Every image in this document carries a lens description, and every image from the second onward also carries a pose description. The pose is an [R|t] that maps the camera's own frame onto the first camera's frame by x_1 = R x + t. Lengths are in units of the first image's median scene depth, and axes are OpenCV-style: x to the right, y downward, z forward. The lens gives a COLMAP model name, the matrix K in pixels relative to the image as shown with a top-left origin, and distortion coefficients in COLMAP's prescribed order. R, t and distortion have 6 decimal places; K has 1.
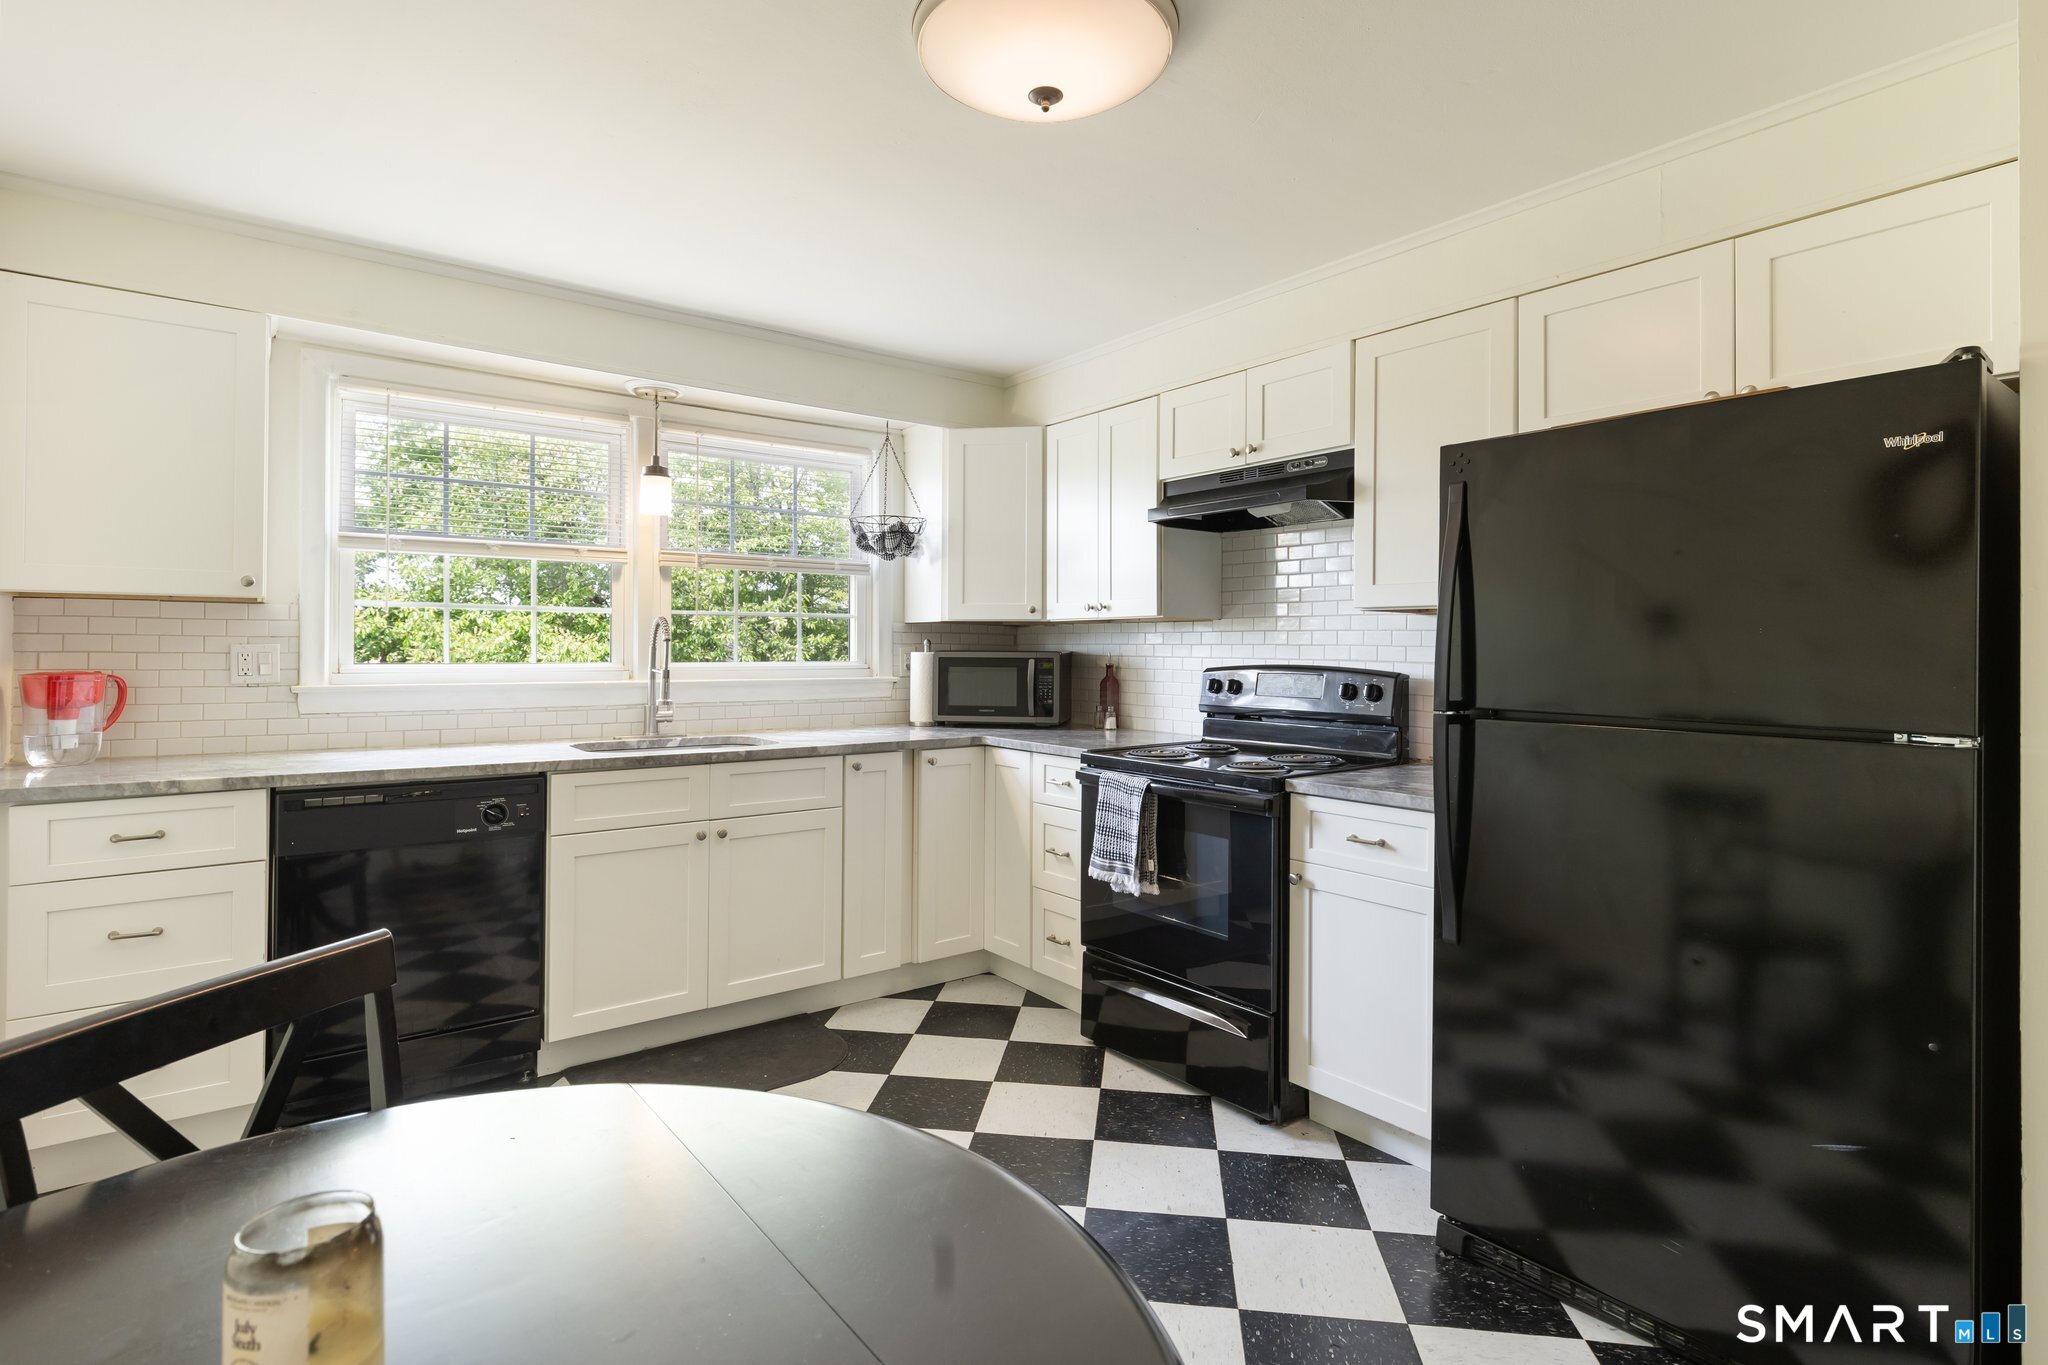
lens RADIAL K [[997.8, 0, 1058.1], [0, 997.8, 644.5], [0, 0, 1]] dist [-0.005525, 0.000016]
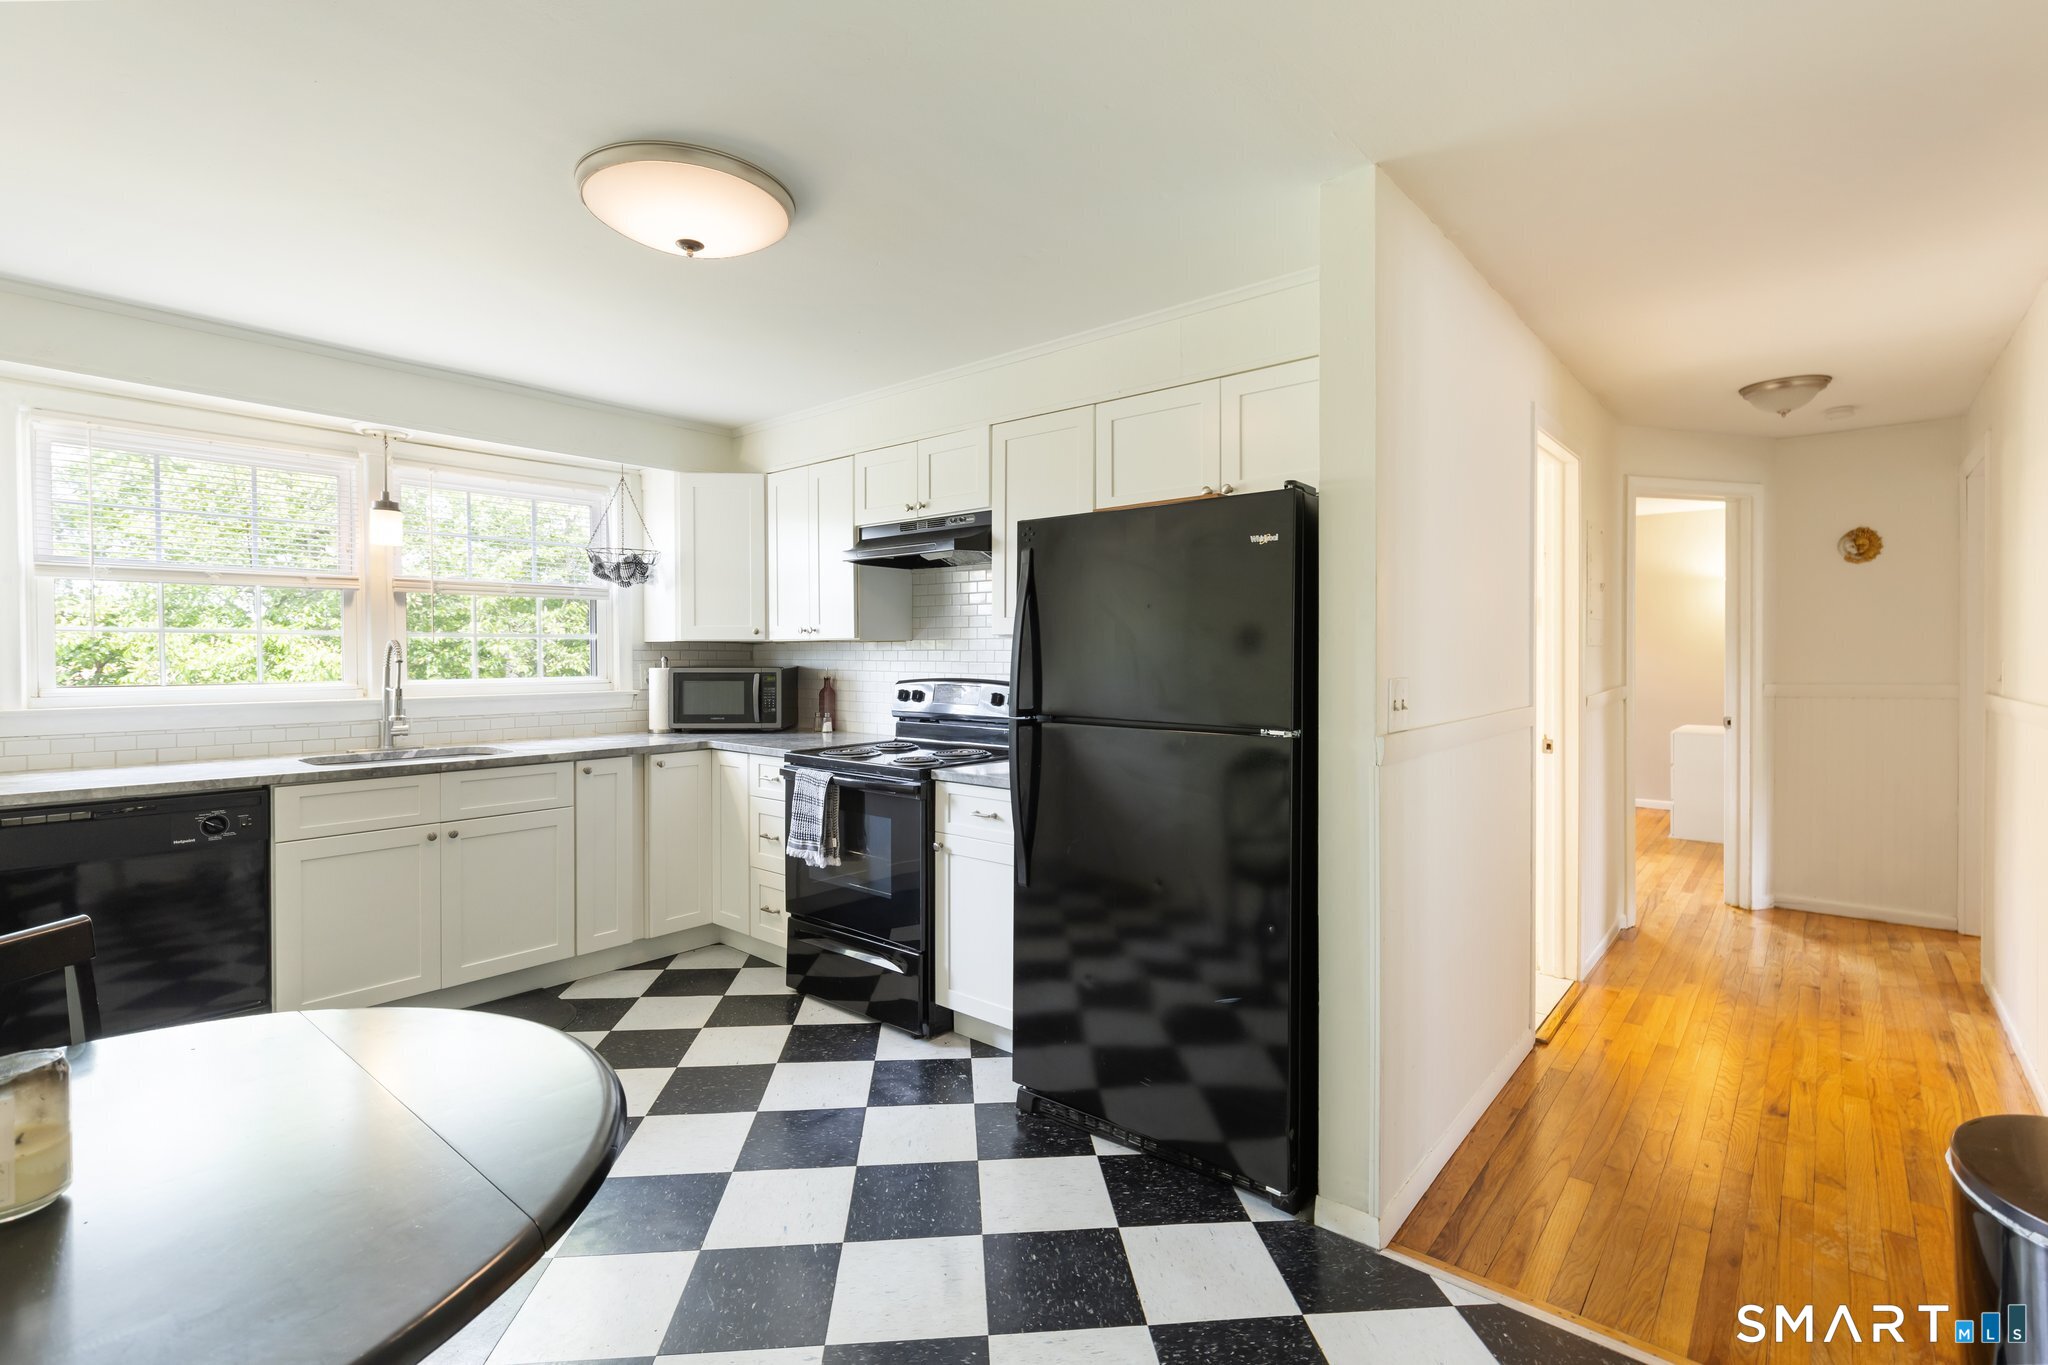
lens RADIAL K [[924.2, 0, 1055.8], [0, 924.2, 664.6], [0, 0, 1]] dist [0.003618, -0.001281]
pose [[0.979121, -0.008664, 0.203092, 0.117576], [0.004816, 0.999800, 0.019435, -0.018678], [-0.203219, -0.018051, 0.978967, -0.158072]]
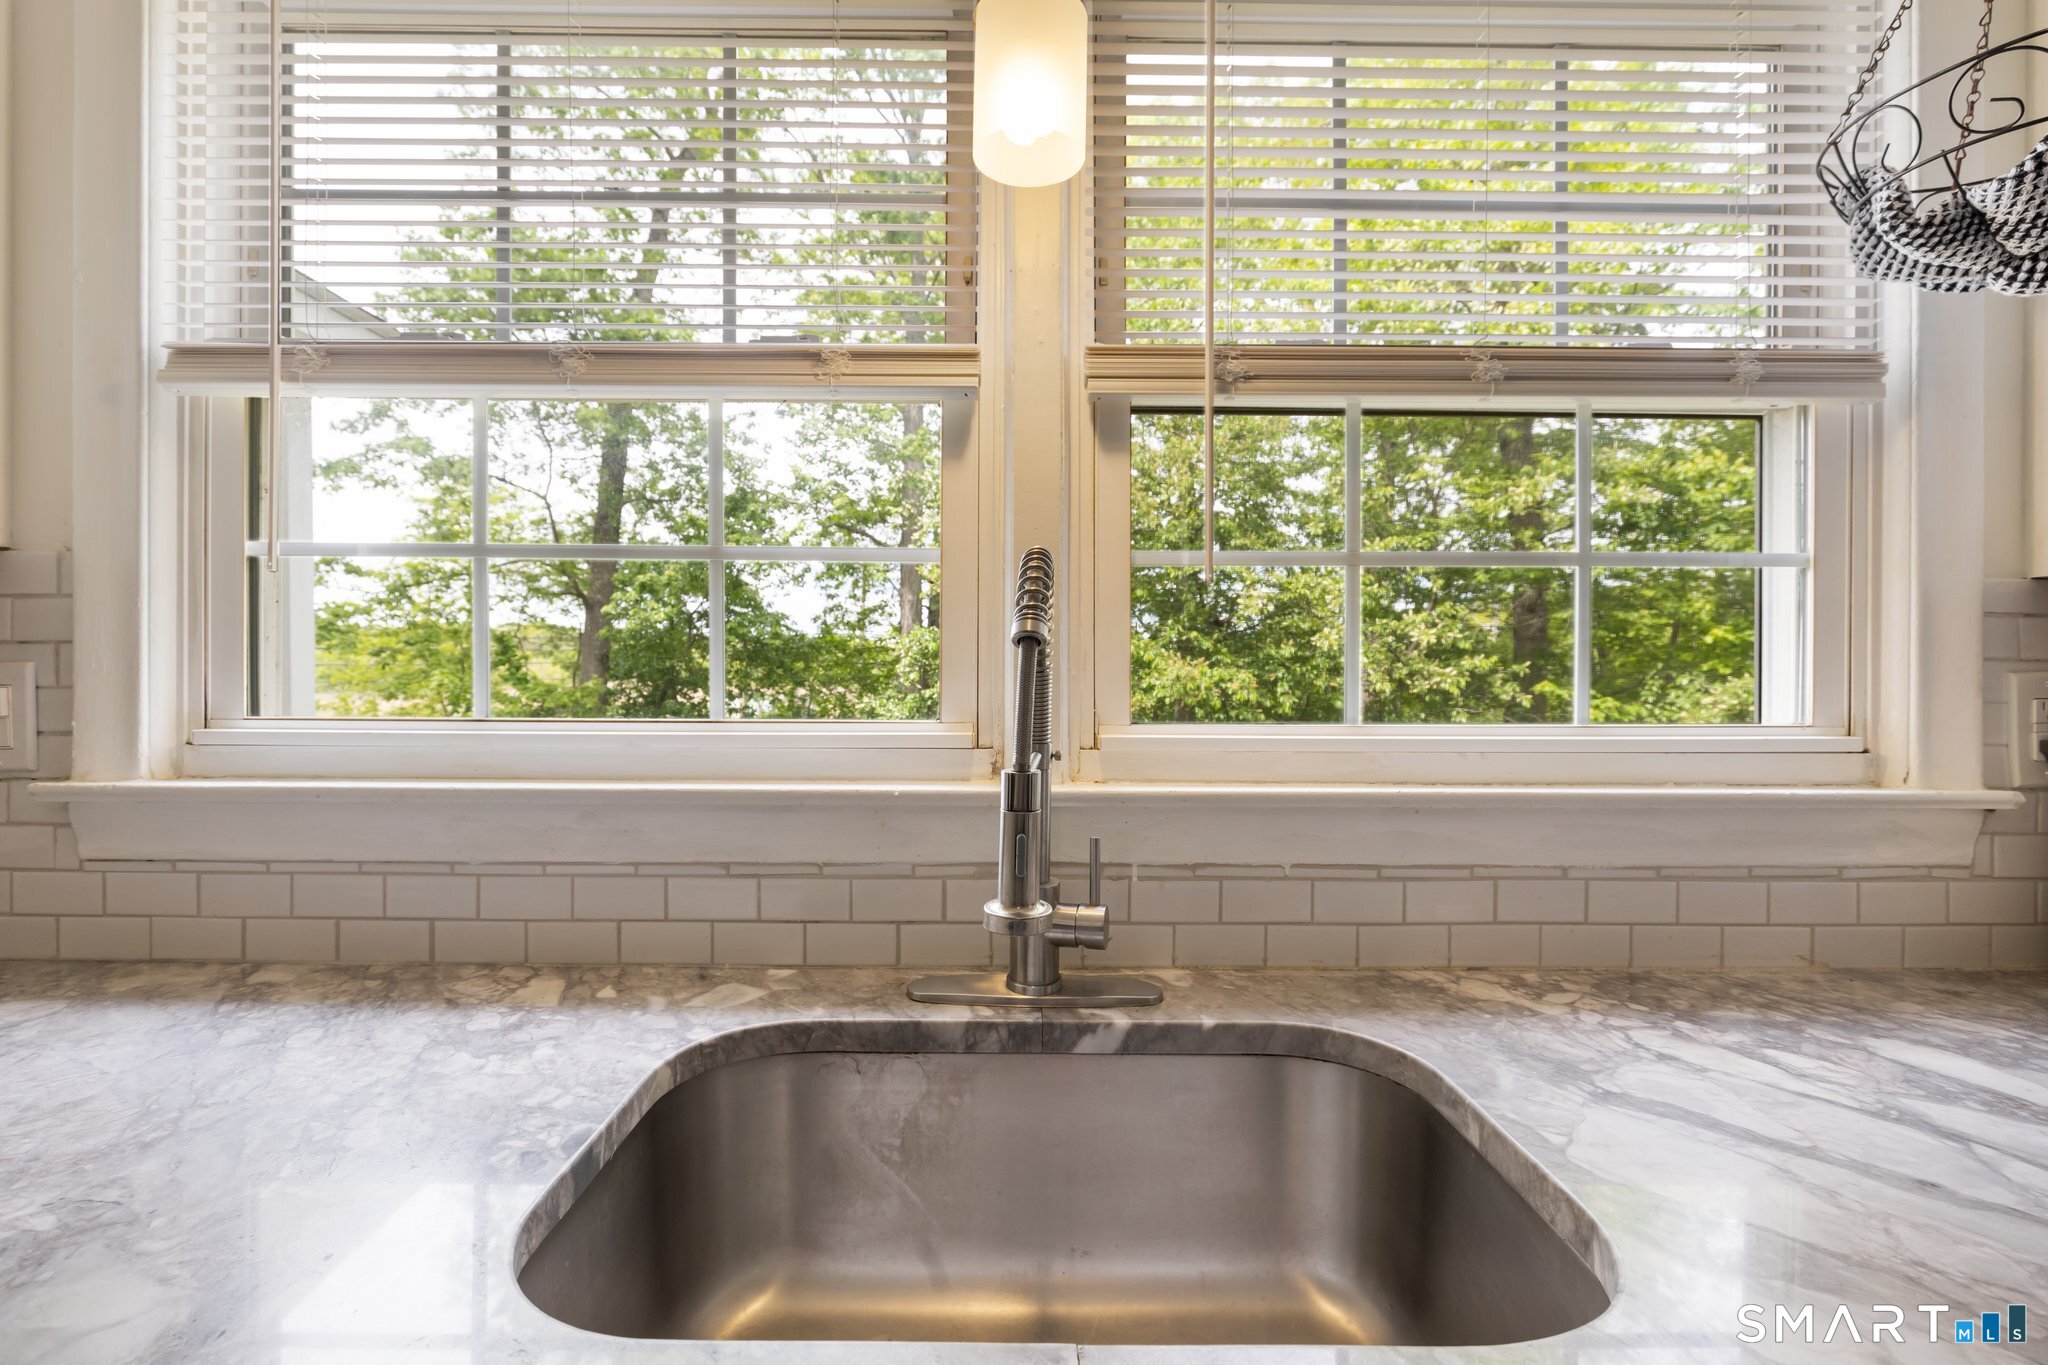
lens RADIAL K [[924.2, 0, 1025.0], [0, 924.2, 679.8], [0, 0, 1]] dist [0.003618, -0.001281]
pose [[0.784586, 0.006399, -0.619987, -0.279409], [0.000041, 0.999946, 0.010372, 0.003276], [0.620020, -0.008163, 0.784544, 0.882287]]
